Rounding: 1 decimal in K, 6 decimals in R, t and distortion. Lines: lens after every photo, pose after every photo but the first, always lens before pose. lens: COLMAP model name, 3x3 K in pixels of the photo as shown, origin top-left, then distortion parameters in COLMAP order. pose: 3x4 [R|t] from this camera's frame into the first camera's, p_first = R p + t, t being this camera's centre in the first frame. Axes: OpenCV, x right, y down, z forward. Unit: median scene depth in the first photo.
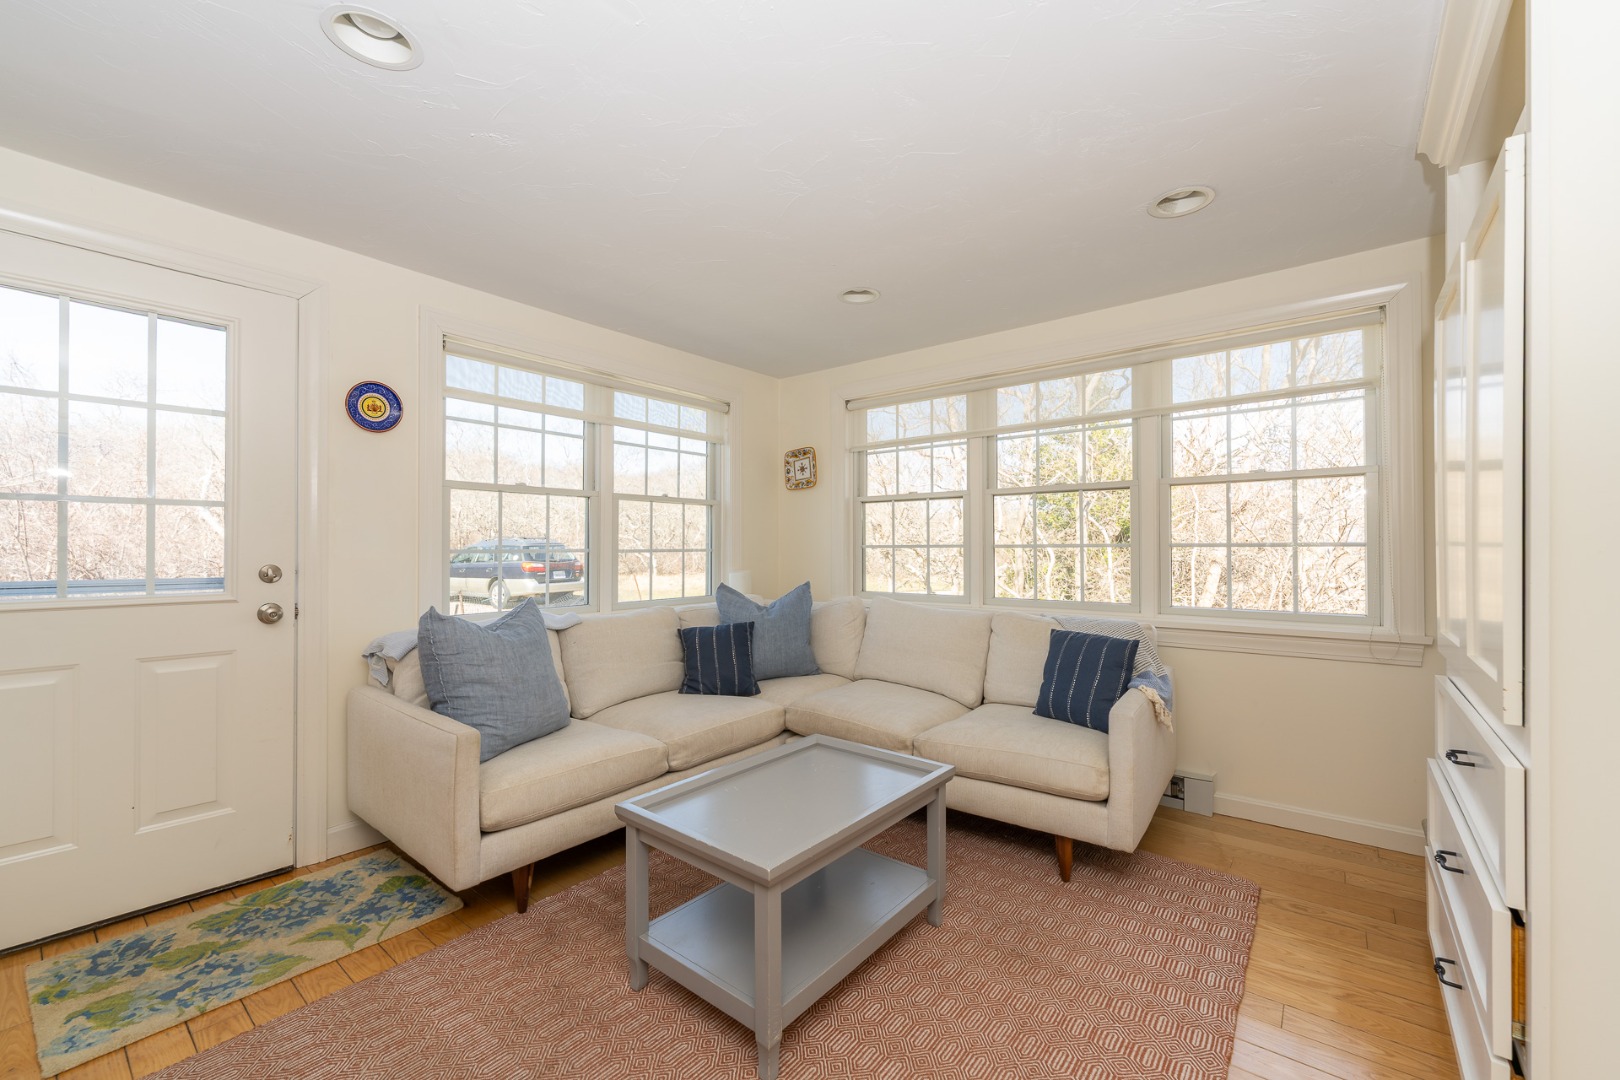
lens RADIAL K [[655.0, 0, 815.8], [0, 655.0, 546.8], [0, 0, 1]] dist [-0.000163, 0.000001]
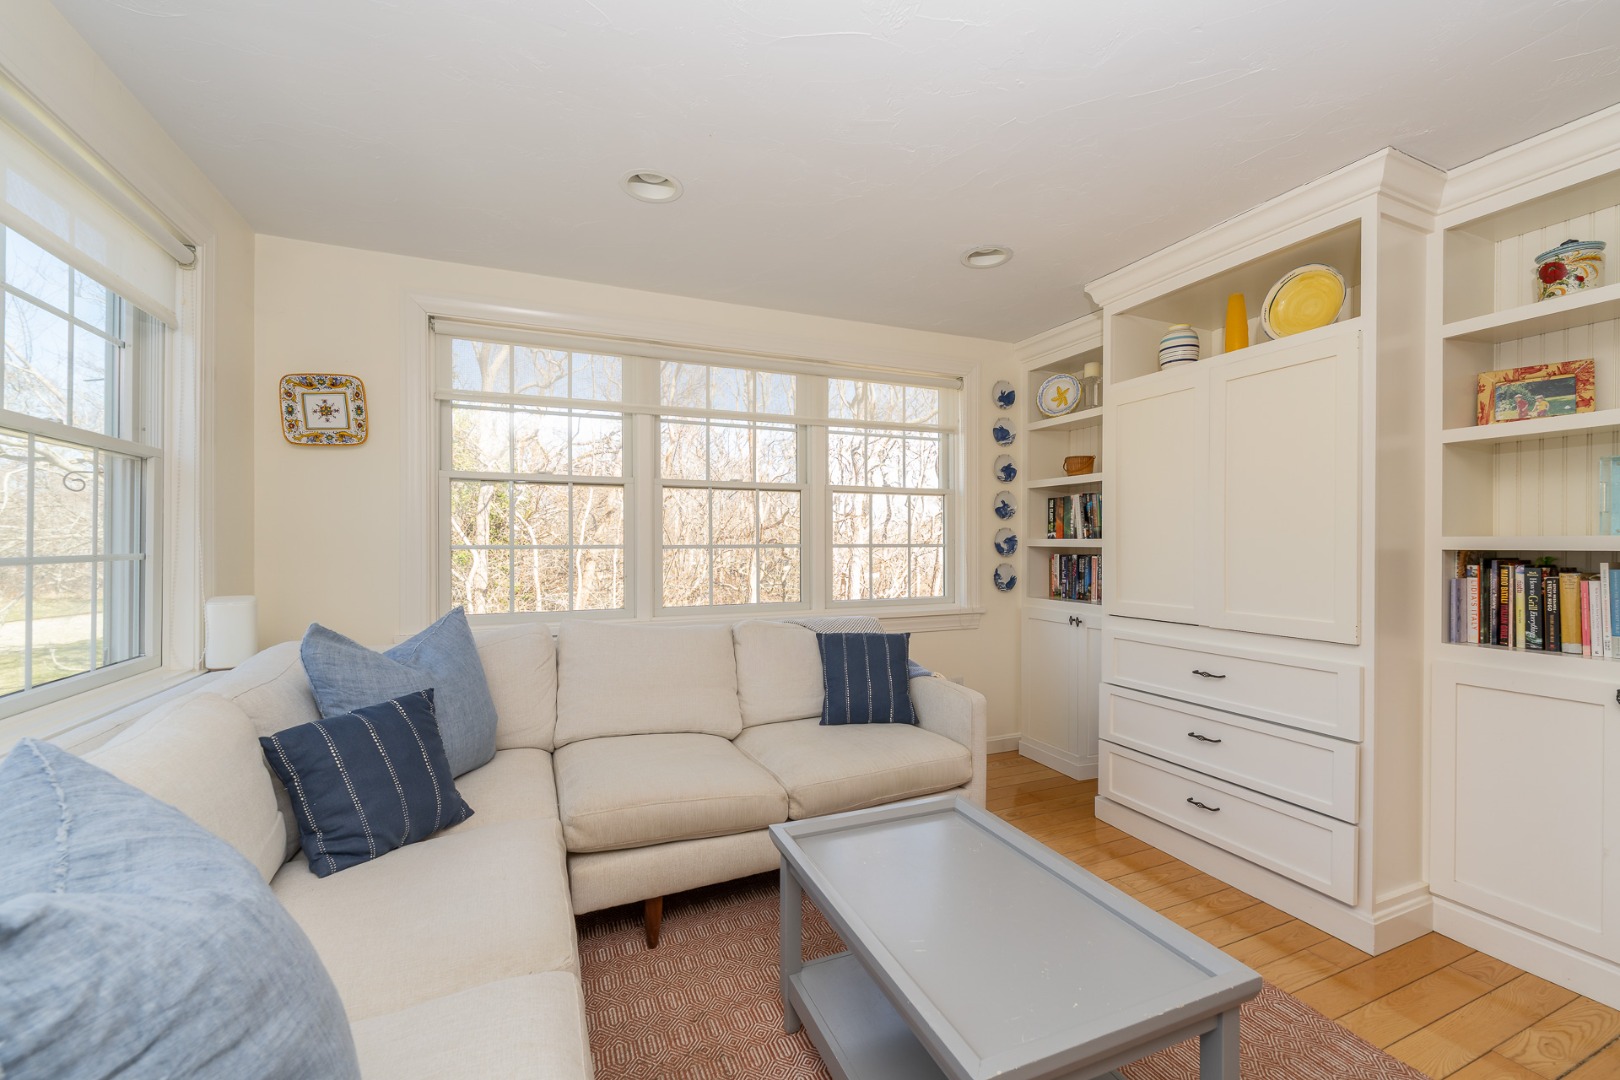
lens RADIAL K [[686.2, 0, 810.0], [0, 686.2, 540.0], [0, 0, 1]] dist [0.020352, -0.000071]
pose [[0.466024, 0.004675, 0.884760, -0.384030], [-0.001947, 0.999989, -0.004259, -0.005447], [-0.884770, 0.000262, 0.466028, 0.376702]]
